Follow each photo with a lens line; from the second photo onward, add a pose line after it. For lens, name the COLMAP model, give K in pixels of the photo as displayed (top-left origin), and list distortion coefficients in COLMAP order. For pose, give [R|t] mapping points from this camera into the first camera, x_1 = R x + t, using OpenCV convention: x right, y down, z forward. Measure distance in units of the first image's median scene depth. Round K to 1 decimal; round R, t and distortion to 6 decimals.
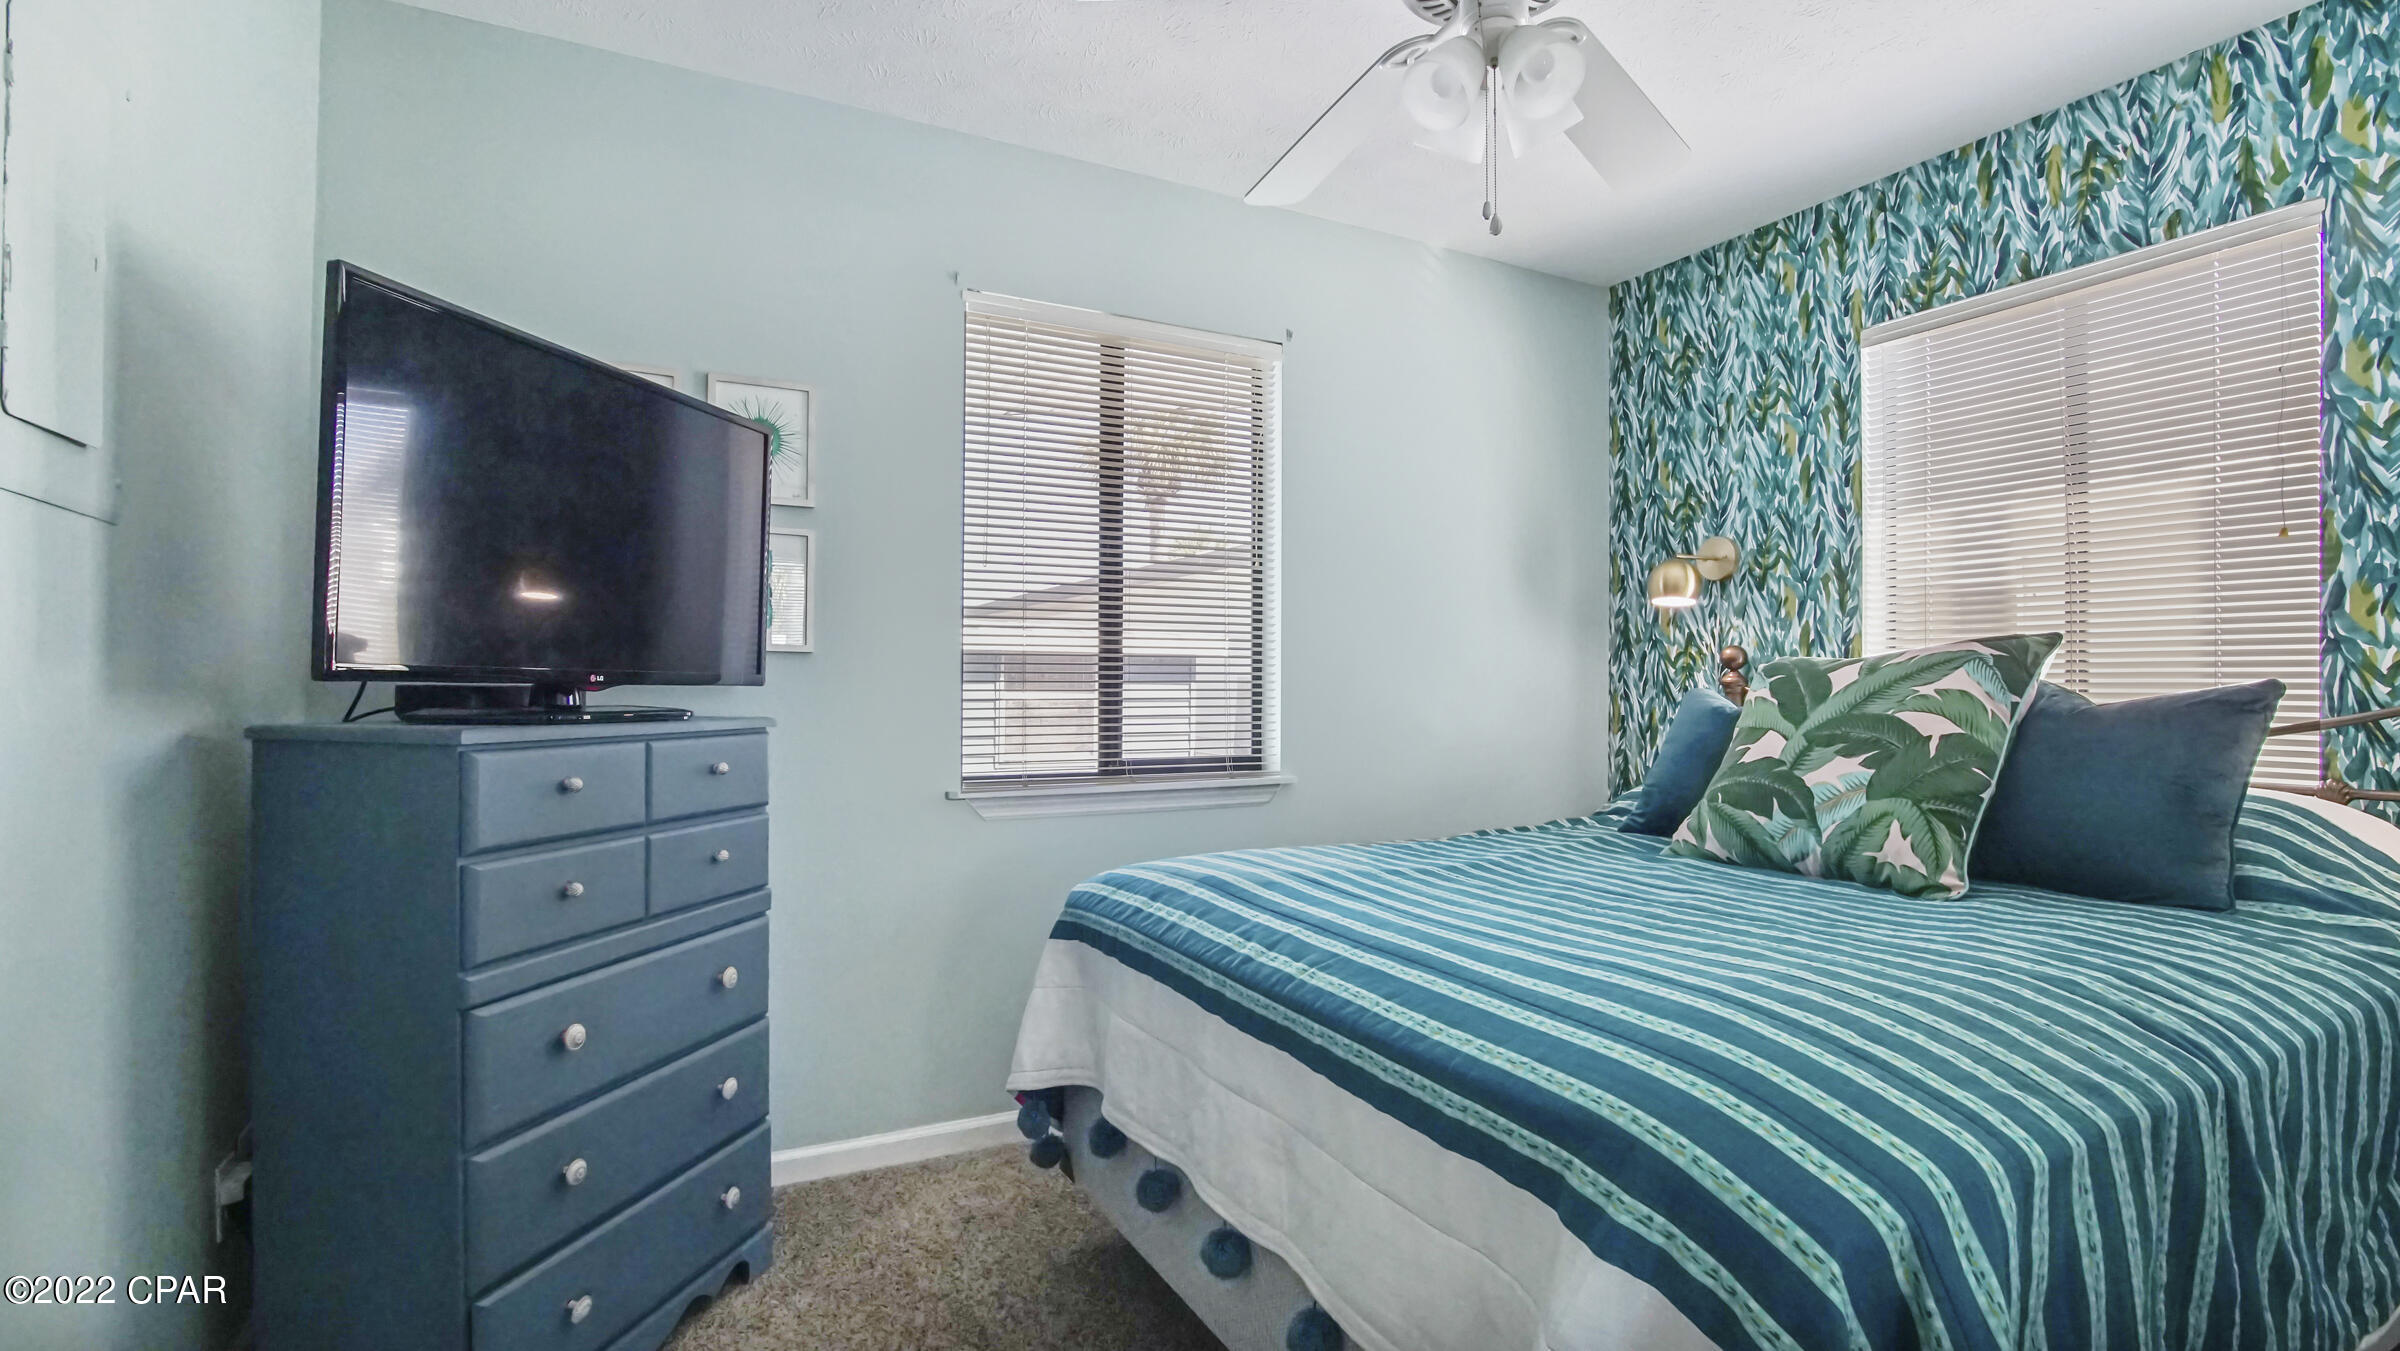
lens RADIAL K [[1071.2, 0, 1184.9], [0, 1071.2, 680.0], [0, 0, 1]] dist [-0.036607, 0.007110]
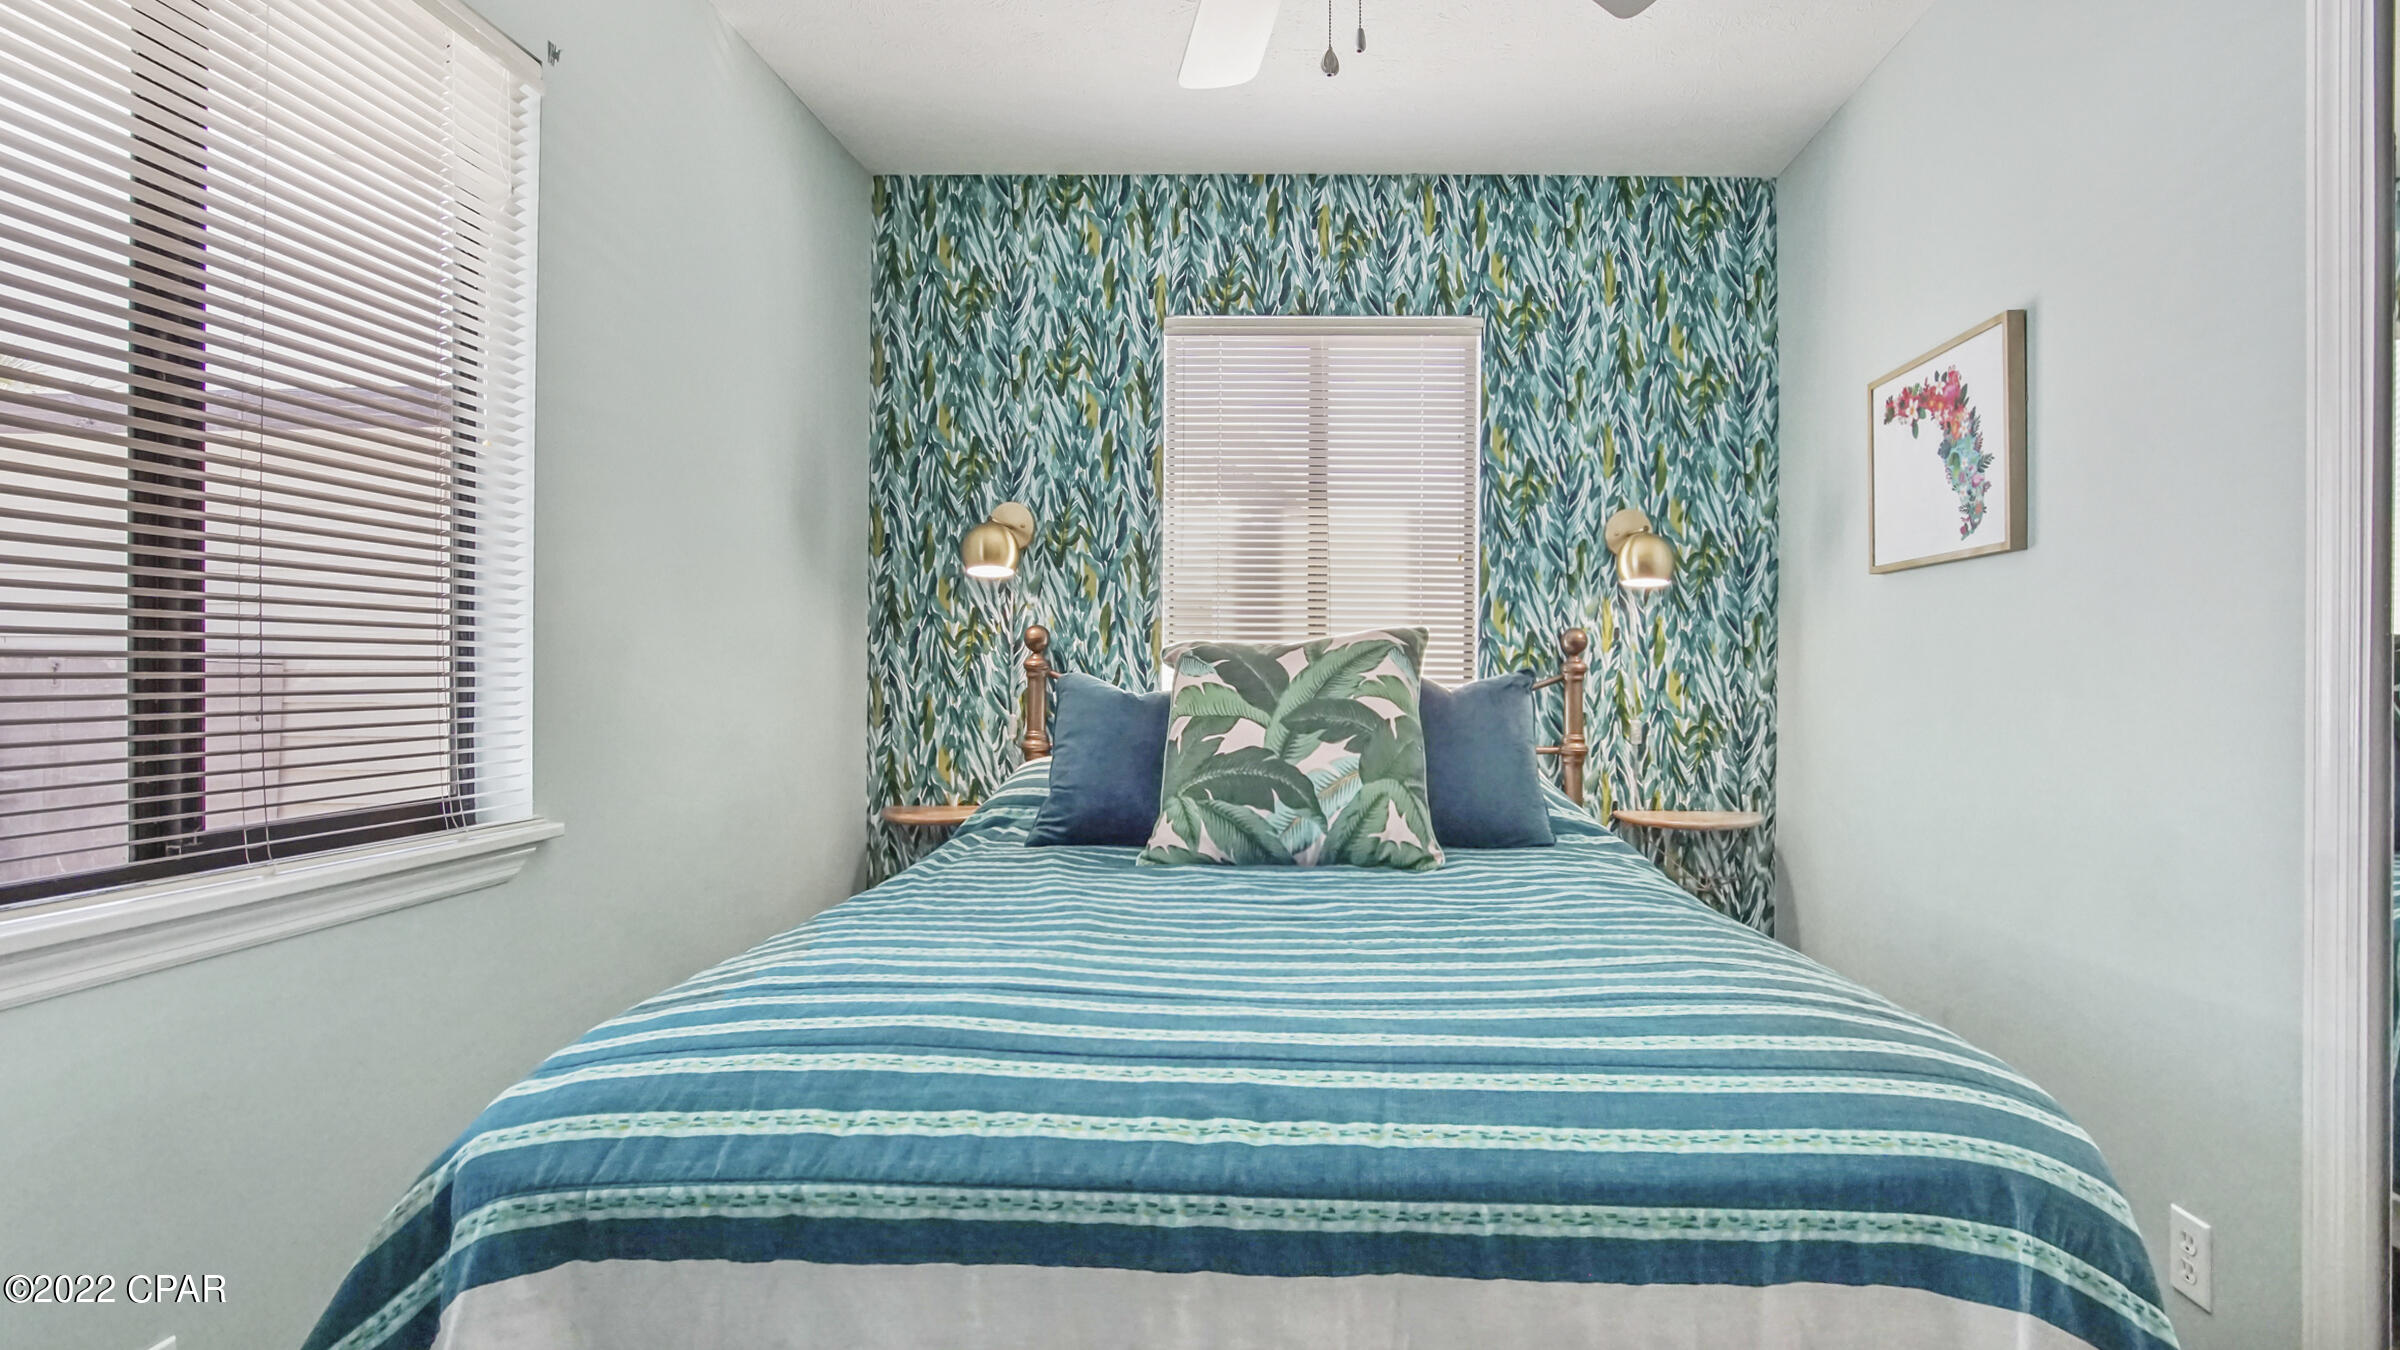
lens RADIAL K [[1143.7, 0, 1200.1], [0, 1143.7, 669.3], [0, 0, 1]] dist [-0.023641, 0.000538]
pose [[0.463992, 0.001439, 0.885838, -0.319400], [-0.010973, 0.999931, 0.004123, -0.000363], [-0.885772, -0.011634, 0.463976, 0.477544]]
